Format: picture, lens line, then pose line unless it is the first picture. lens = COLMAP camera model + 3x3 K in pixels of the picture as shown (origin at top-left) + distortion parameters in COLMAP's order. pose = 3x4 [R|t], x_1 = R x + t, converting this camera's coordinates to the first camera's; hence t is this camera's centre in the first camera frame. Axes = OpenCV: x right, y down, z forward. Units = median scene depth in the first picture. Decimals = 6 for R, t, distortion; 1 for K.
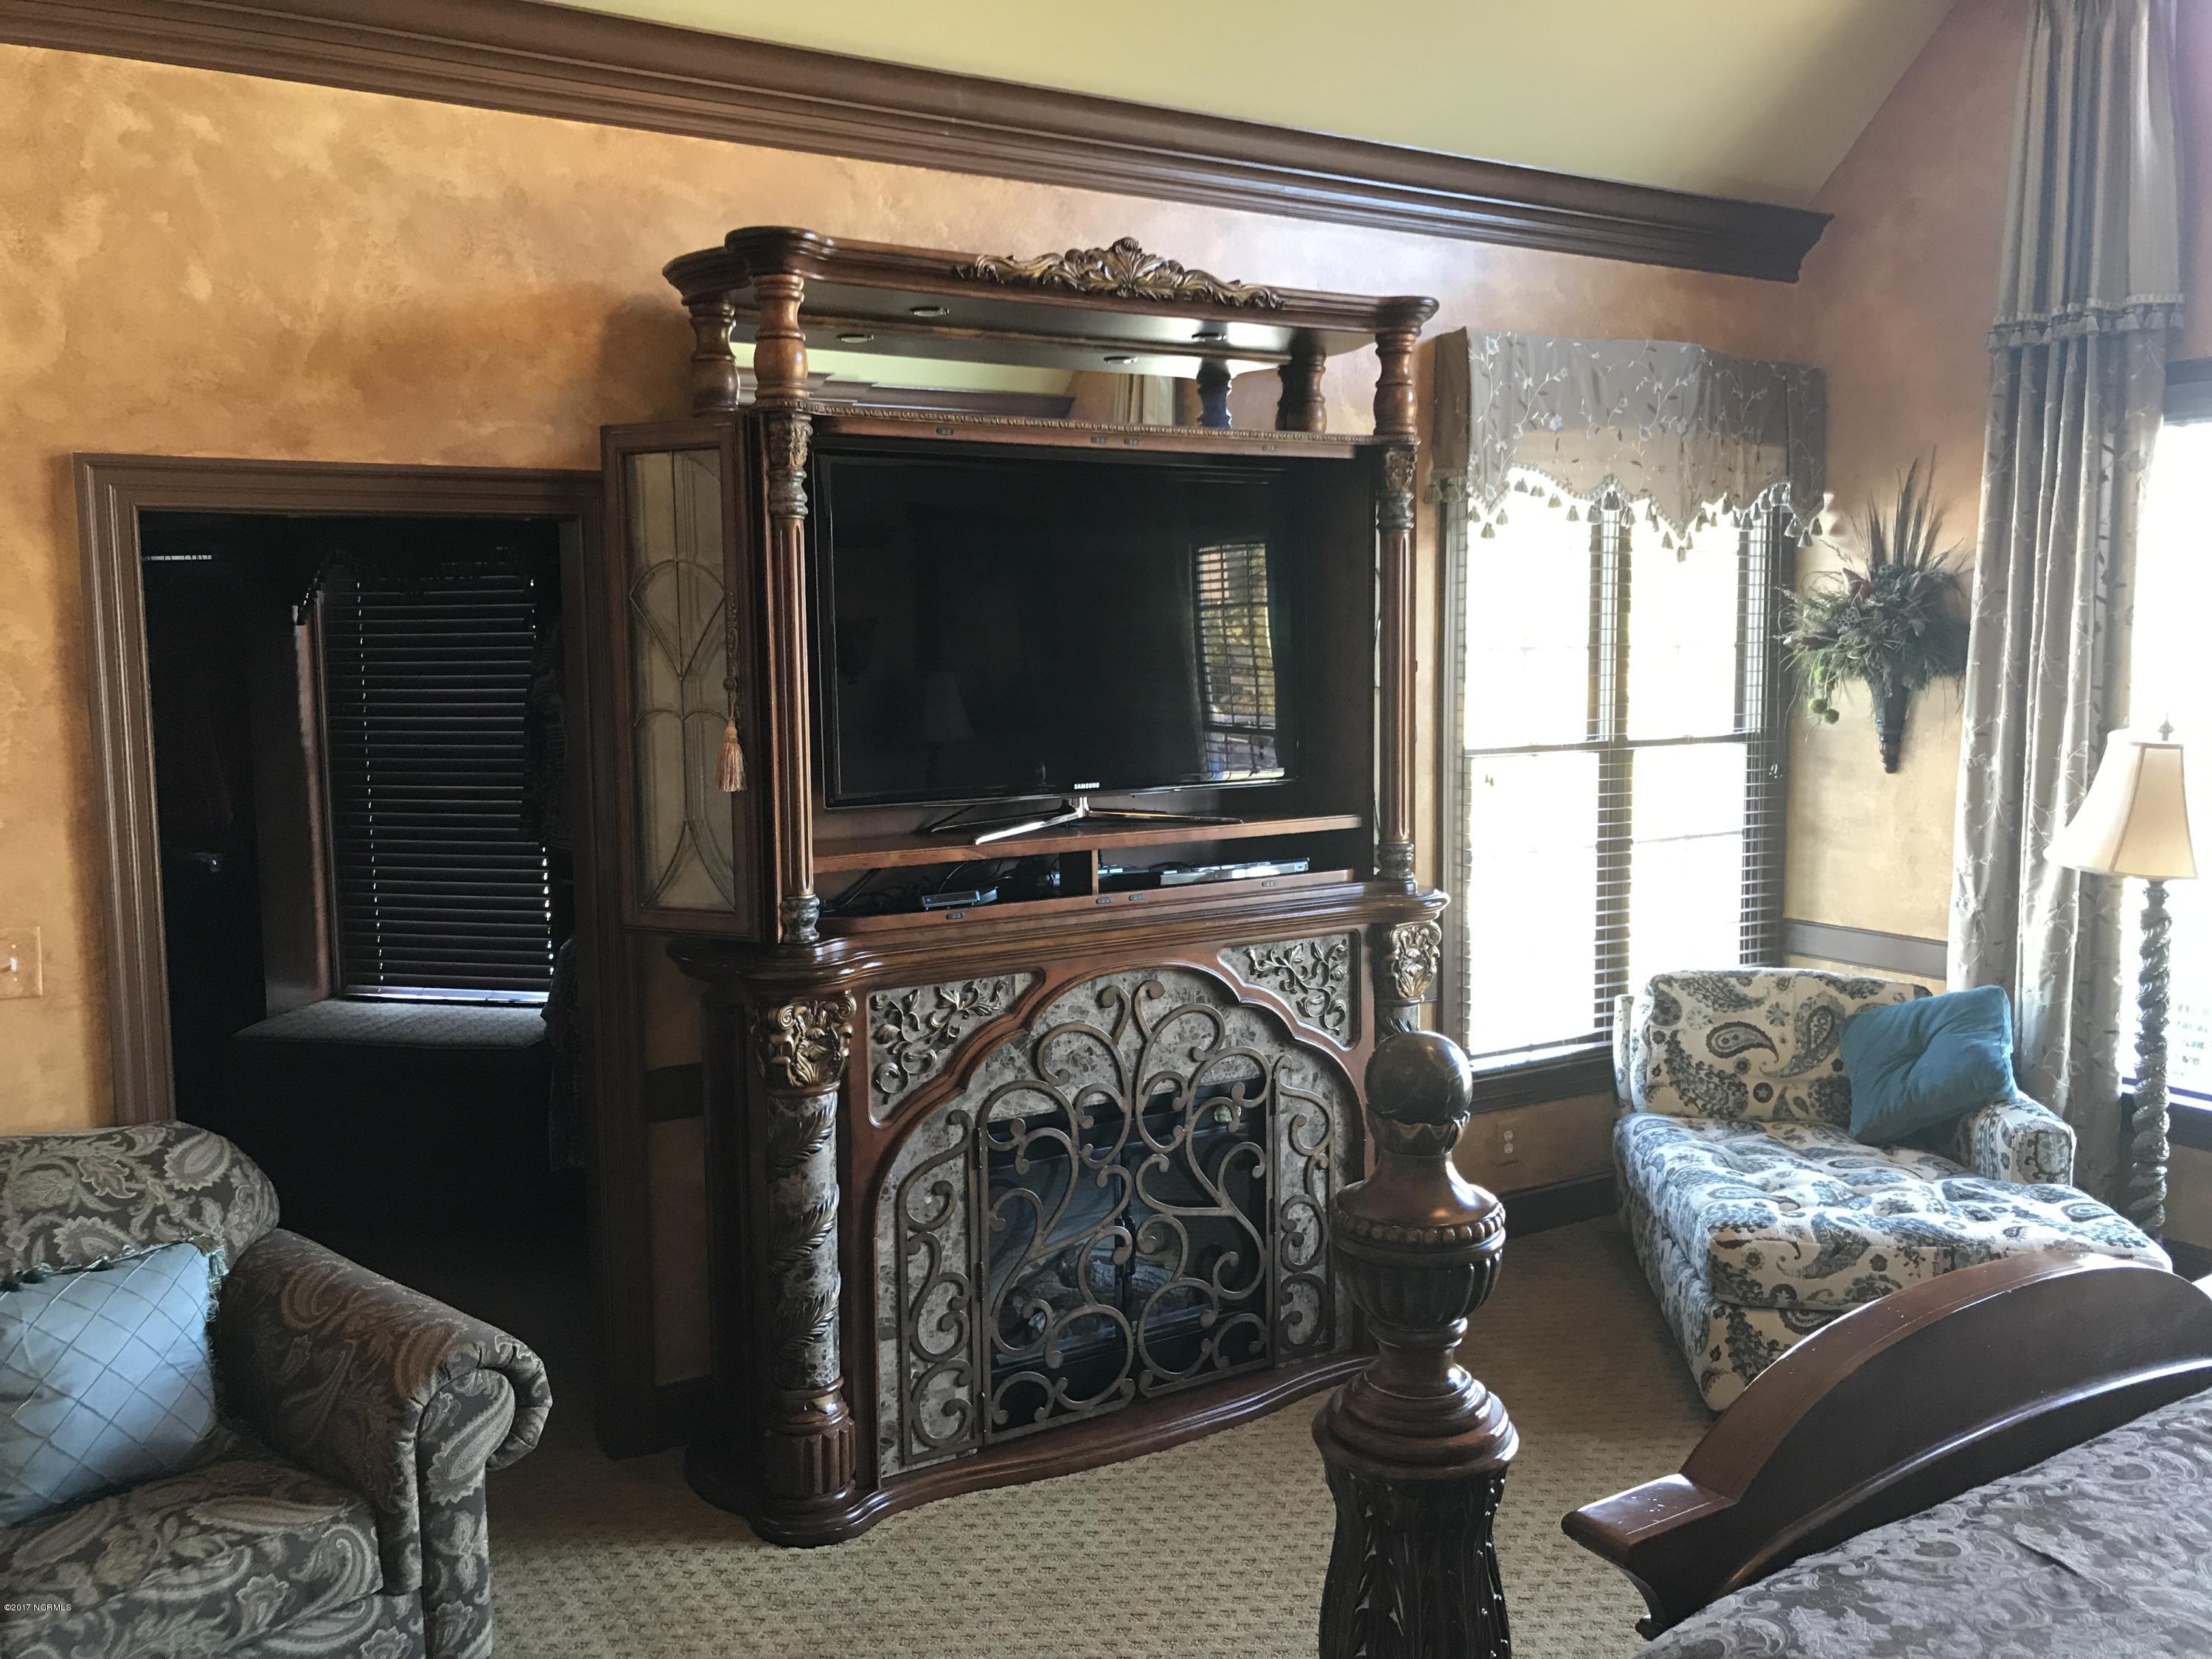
lens RADIAL K [[1812.4, 0, 1100.7], [0, 1812.4, 823.4], [0, 0, 1]] dist [0.035421, -0.045050]
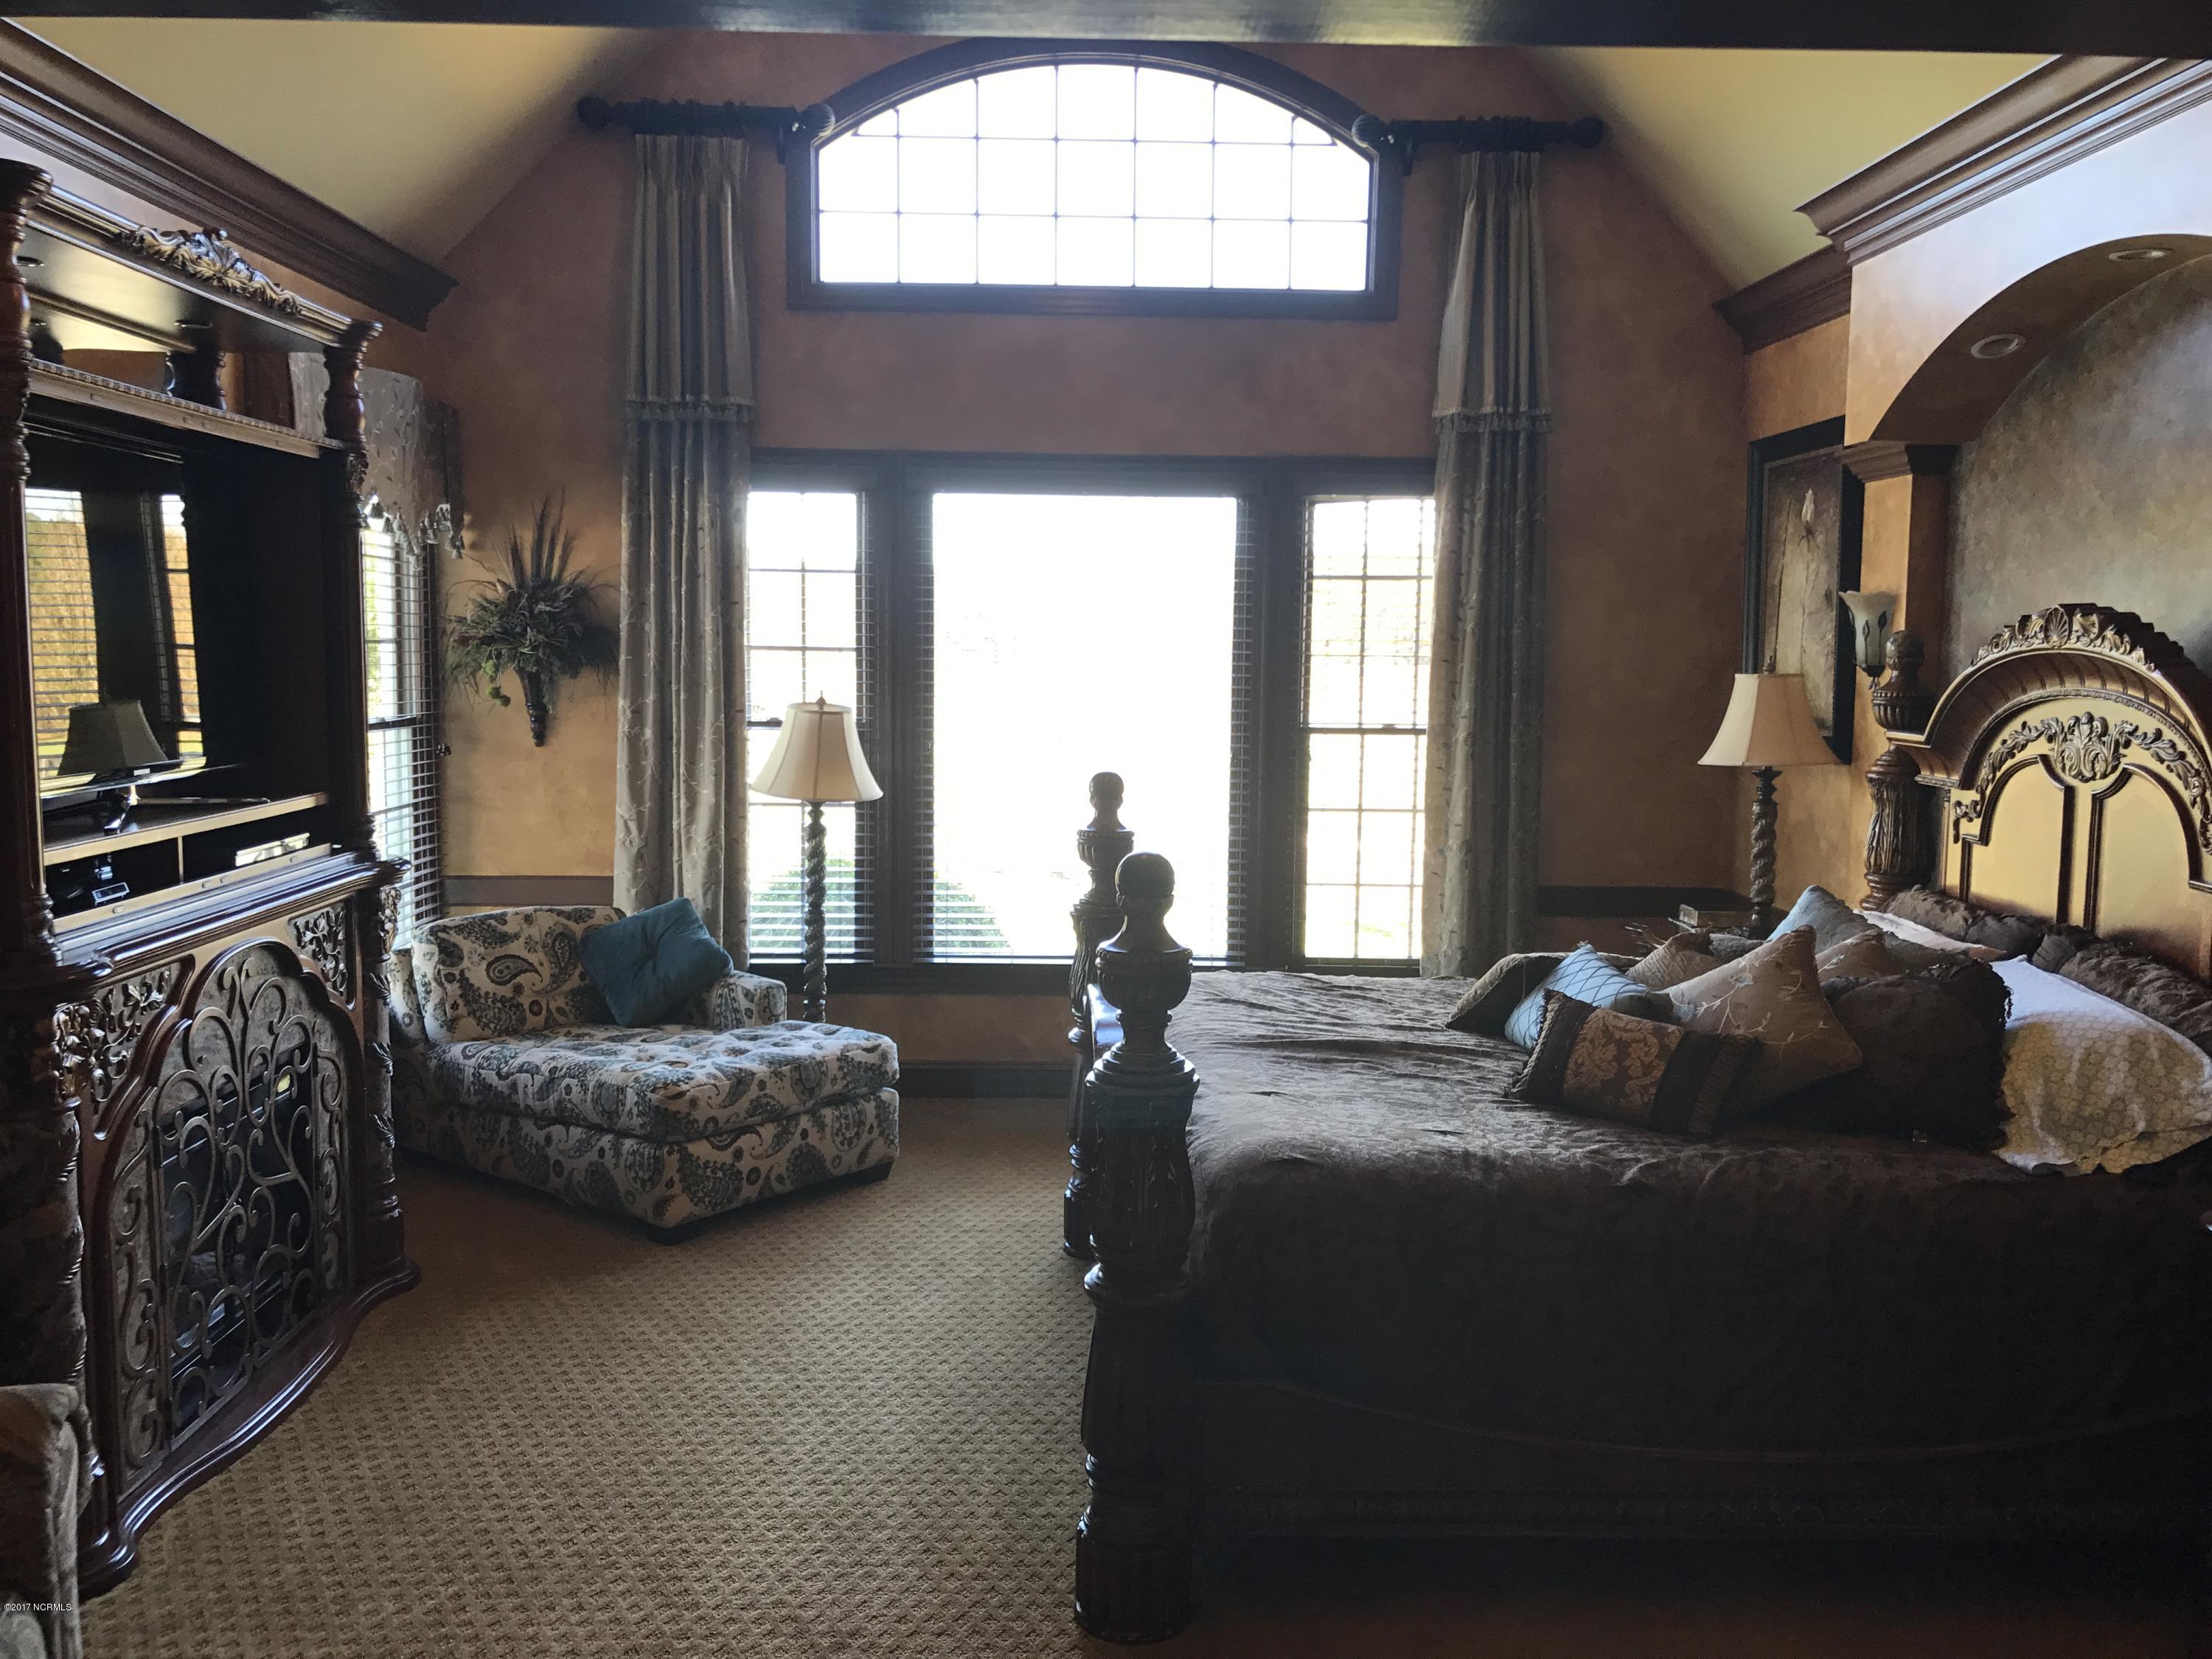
lens RADIAL K [[1812.4, 0, 1100.2], [0, 1812.4, 834.6], [0, 0, 1]] dist [0.035421, -0.045050]
pose [[0.504491, -0.076623, 0.860011, -0.483602], [0.074247, 0.996215, 0.045205, 0.005078], [-0.860219, 0.041048, 0.508270, 0.050340]]
